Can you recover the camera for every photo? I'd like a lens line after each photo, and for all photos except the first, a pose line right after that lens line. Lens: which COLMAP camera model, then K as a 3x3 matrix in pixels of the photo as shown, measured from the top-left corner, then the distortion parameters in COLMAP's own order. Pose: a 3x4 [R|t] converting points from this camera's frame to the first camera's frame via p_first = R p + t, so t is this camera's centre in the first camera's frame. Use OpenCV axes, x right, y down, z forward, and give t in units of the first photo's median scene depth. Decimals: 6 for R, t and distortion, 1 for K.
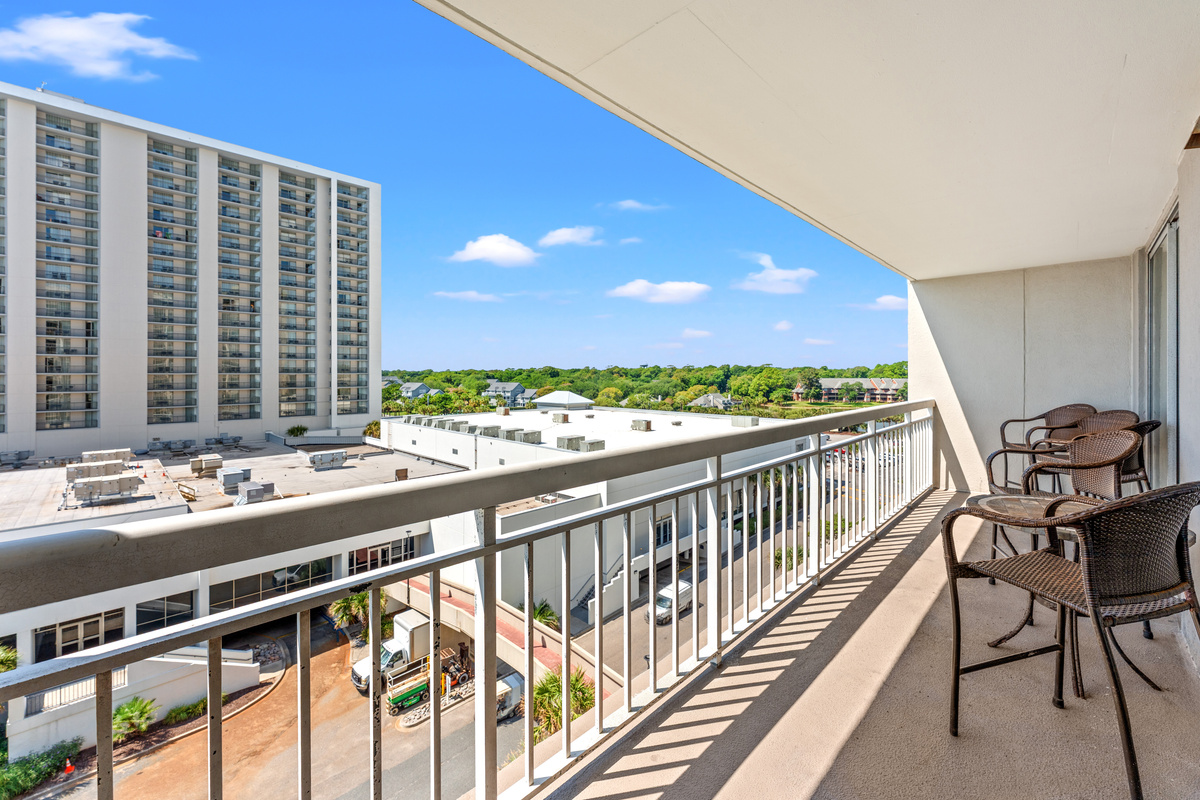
lens RADIAL K [[490.3, 0, 616.2], [0, 490.3, 371.5], [0, 0, 1]] dist [-0.001425, -0.000220]
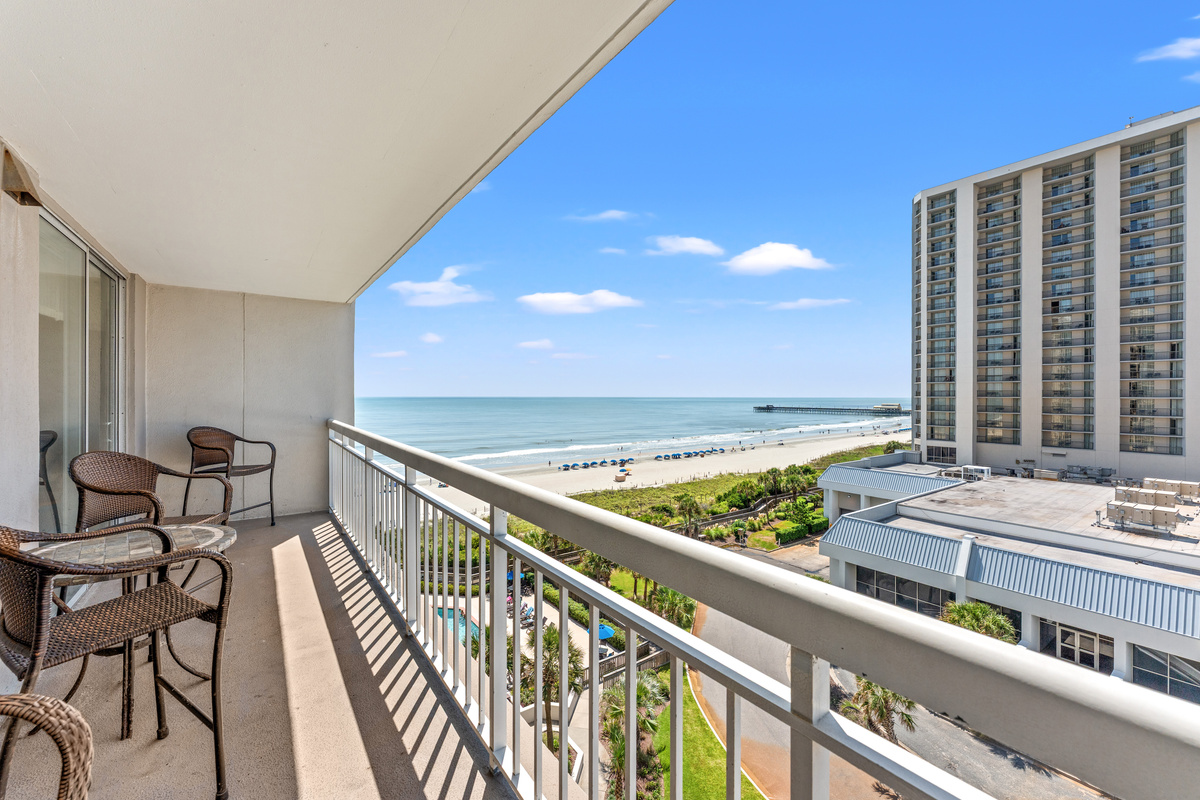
lens RADIAL K [[490.3, 0, 598.6], [0, 490.3, 397.5], [0, 0, 1]] dist [-0.001425, -0.000220]
pose [[-0.208402, 0.004786, -0.978031, 0.084993], [-0.002015, 0.999984, 0.005323, 0.000901], [0.978041, 0.003080, -0.208389, 0.112960]]
